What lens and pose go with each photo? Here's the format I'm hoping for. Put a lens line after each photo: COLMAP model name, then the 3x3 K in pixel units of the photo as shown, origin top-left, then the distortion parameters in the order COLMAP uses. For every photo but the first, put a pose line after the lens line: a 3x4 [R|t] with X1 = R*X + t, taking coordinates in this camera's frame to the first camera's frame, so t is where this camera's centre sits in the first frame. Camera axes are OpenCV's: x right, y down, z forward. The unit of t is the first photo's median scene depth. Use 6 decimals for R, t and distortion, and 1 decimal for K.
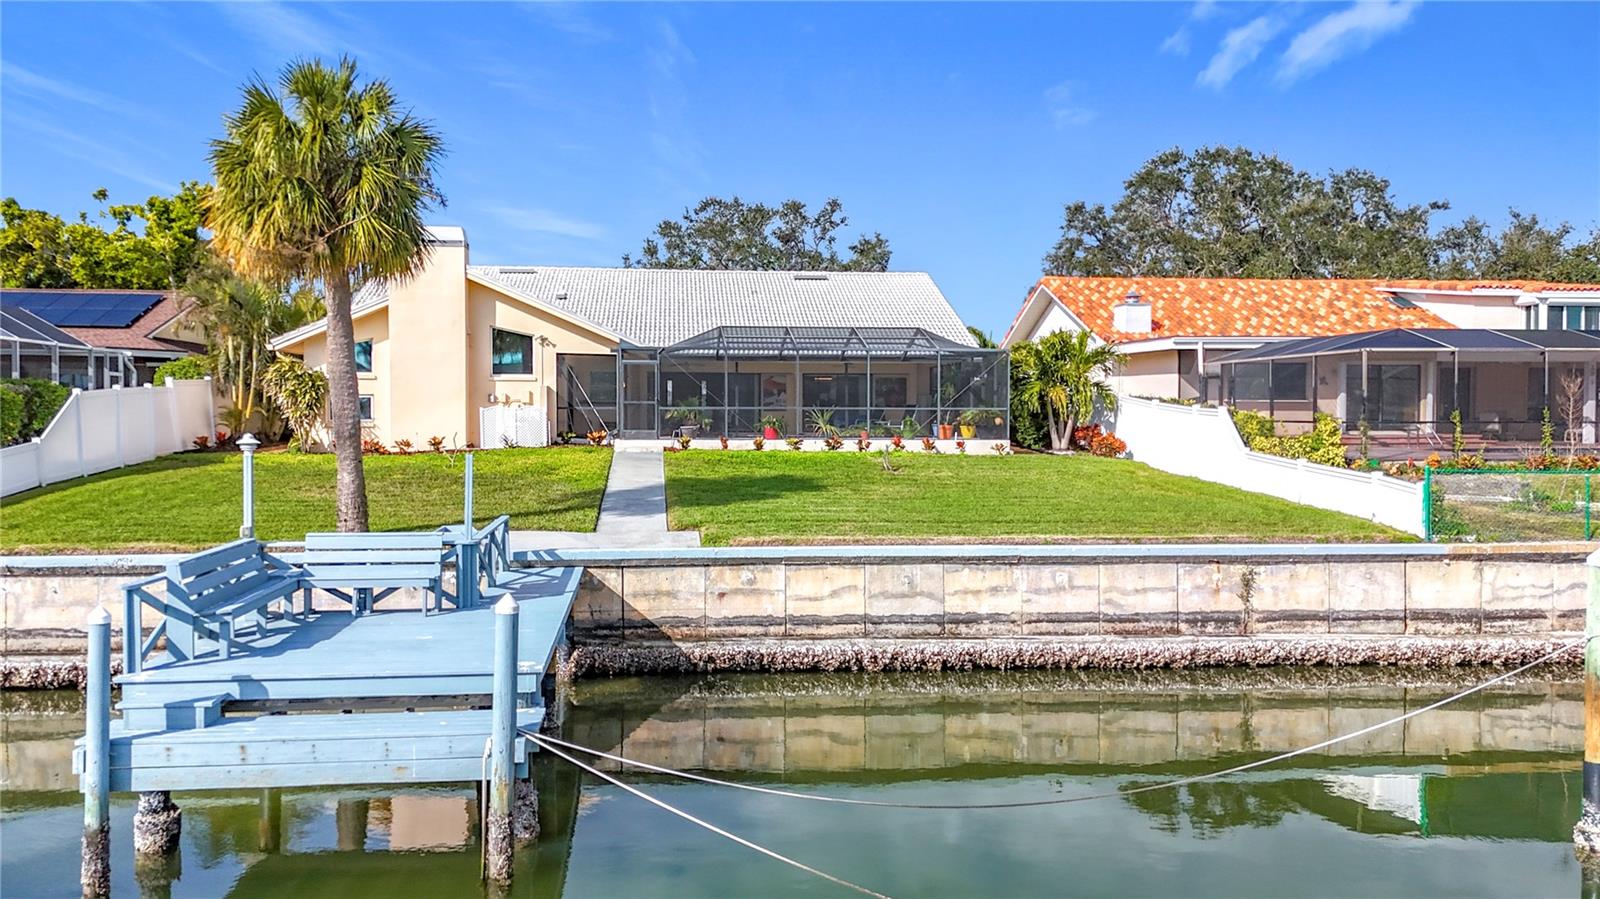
lens RADIAL K [[1234.5, 0, 776.9], [0, 1234.5, 441.7], [0, 0, 1]] dist [0.089141, -0.091738]
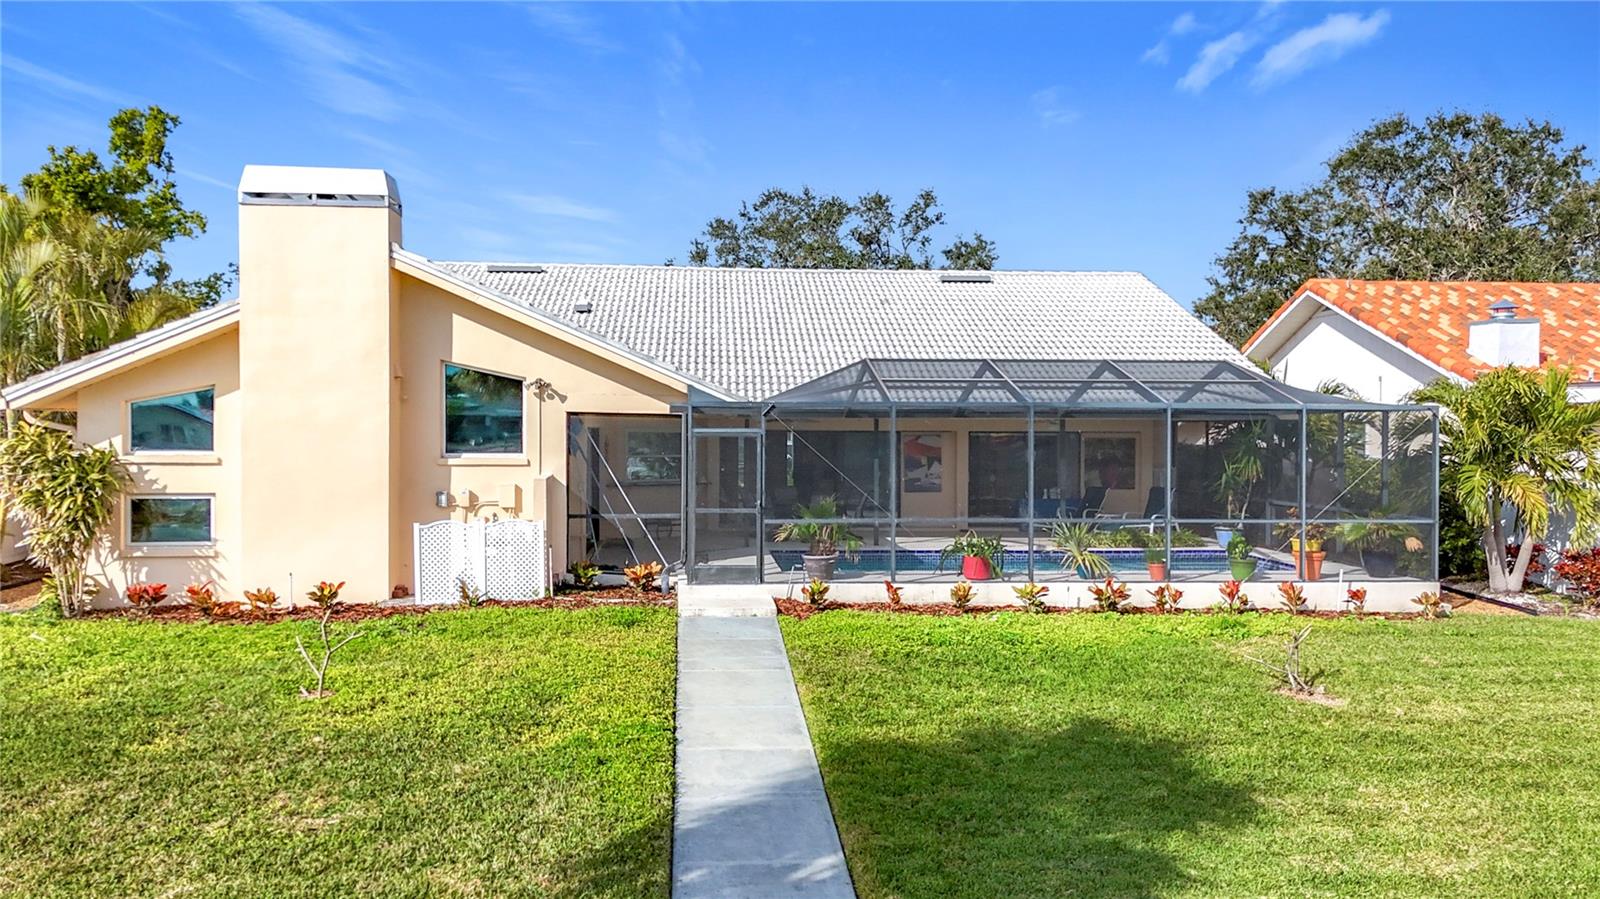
lens RADIAL K [[1240.2, 0, 800.0], [0, 1240.2, 449.5], [0, 0, 1]] dist [0.054089, -0.007900]
pose [[0.999971, 0.001651, -0.007420, -0.076203], [-0.001713, 0.999964, -0.008367, -0.052288], [0.007406, 0.008380, 0.999937, 0.479905]]
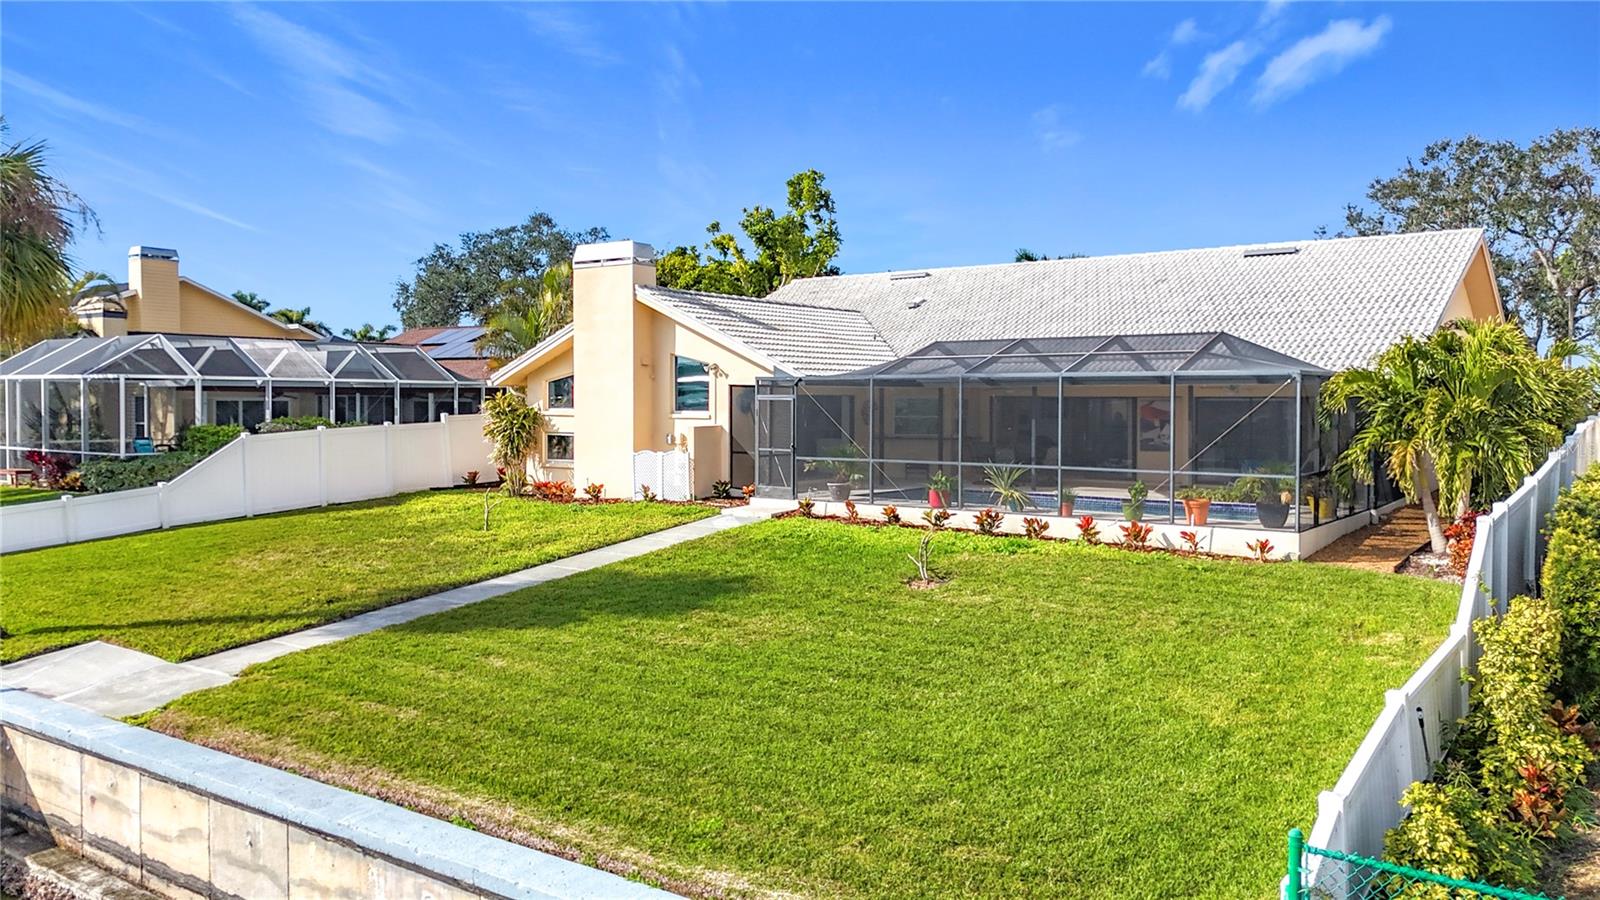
lens RADIAL K [[1202.3, 0, 800.0], [0, 1202.3, 450.0], [0, 0, 1]] dist [0.008102, 0.003554]
pose [[0.747174, 0.028371, -0.664023, 0.386840], [-0.016082, 0.999568, 0.024612, -0.049544], [0.664434, -0.007711, 0.747307, 0.447939]]
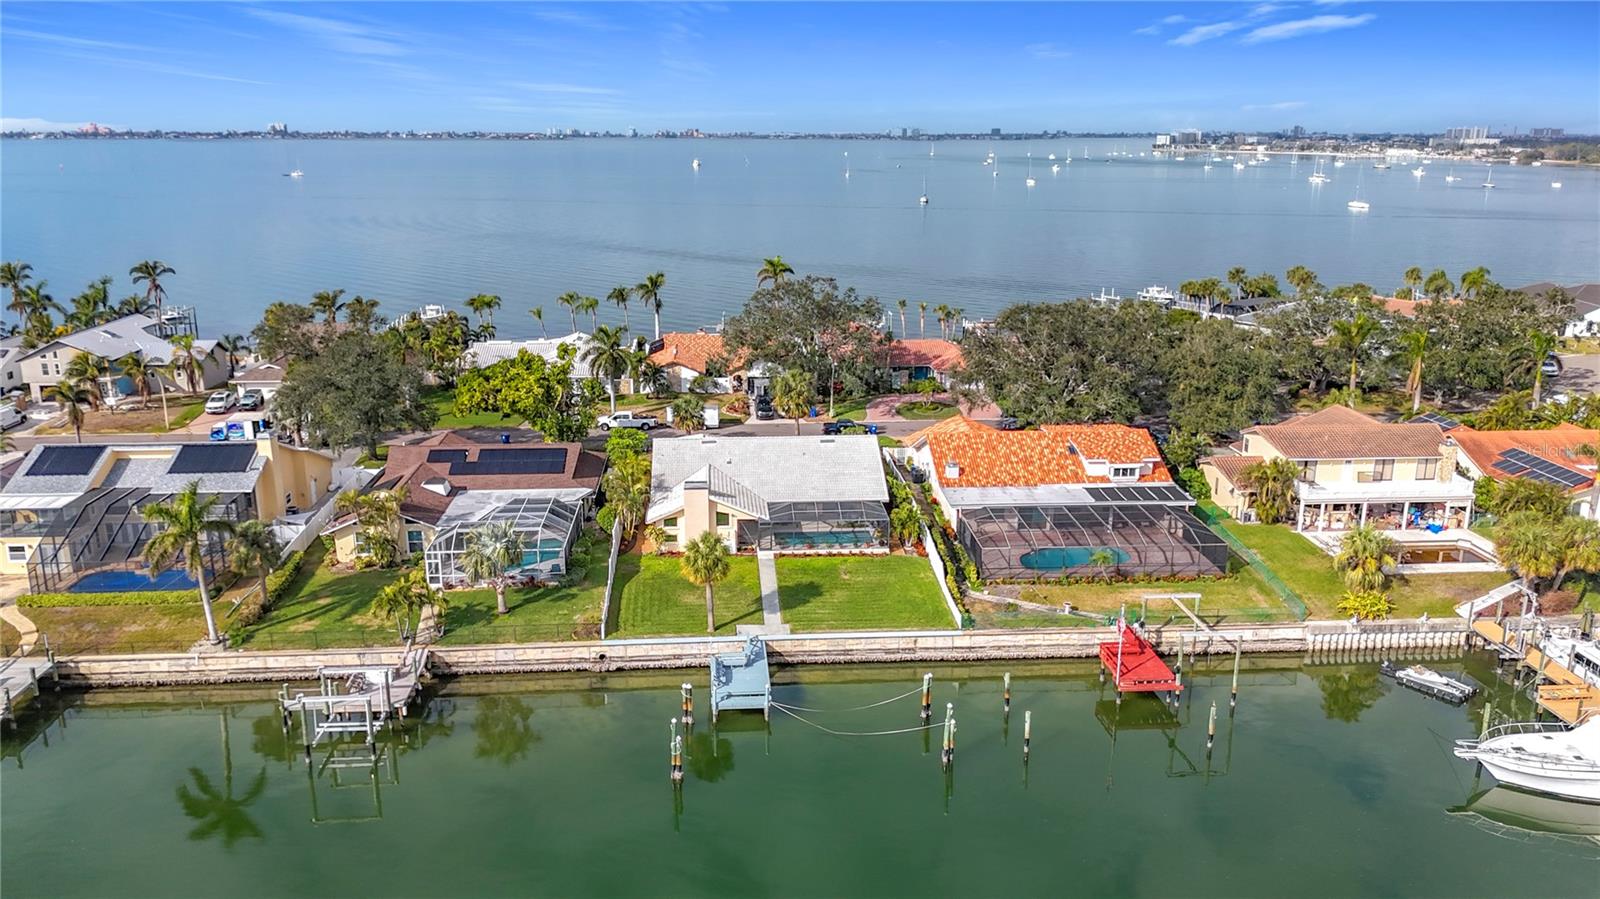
lens RADIAL K [[1203.5, 0, 800.0], [0, 1203.5, 449.5], [0, 0, 1]] dist [0.162480, 0.000040]
pose [[0.999657, 0.009163, -0.024518, 0.042836], [-0.003029, 0.970932, 0.239335, -0.940728], [0.025998, -0.239178, 0.970628, -1.792989]]
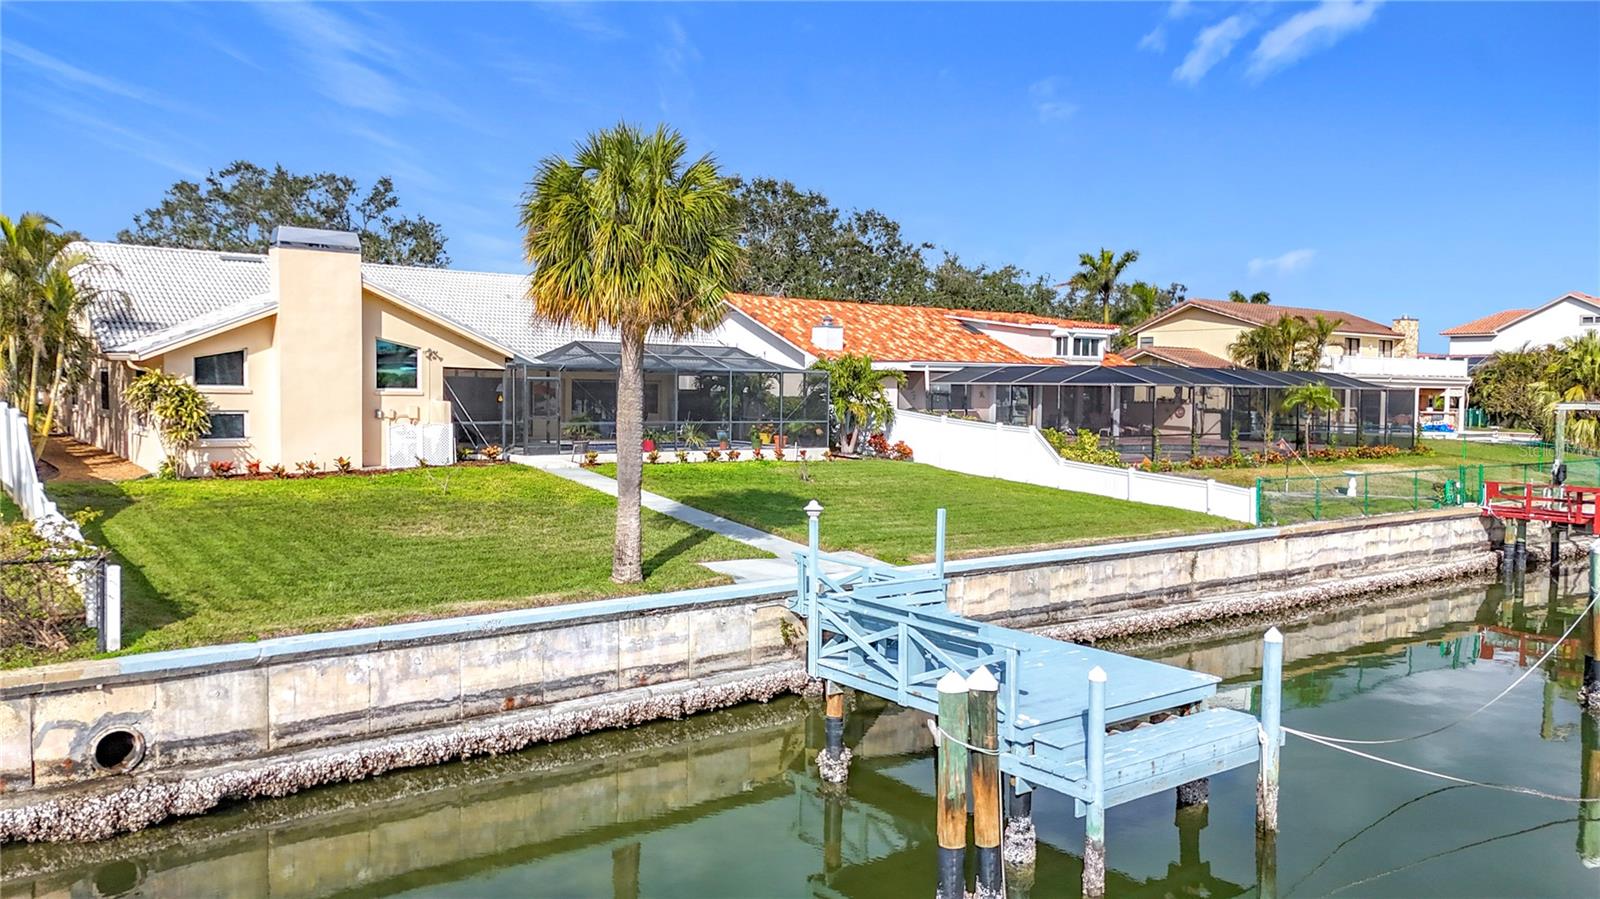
lens RADIAL K [[1181.4, 0, 800.0], [0, 1181.4, 449.5], [0, 0, 1]] dist [0.078763, -0.001416]
pose [[0.849652, -0.018559, 0.527016, -0.442929], [-0.000563, 0.999348, 0.036100, -0.041180], [-0.527343, -0.030969, 0.849088, 0.048071]]
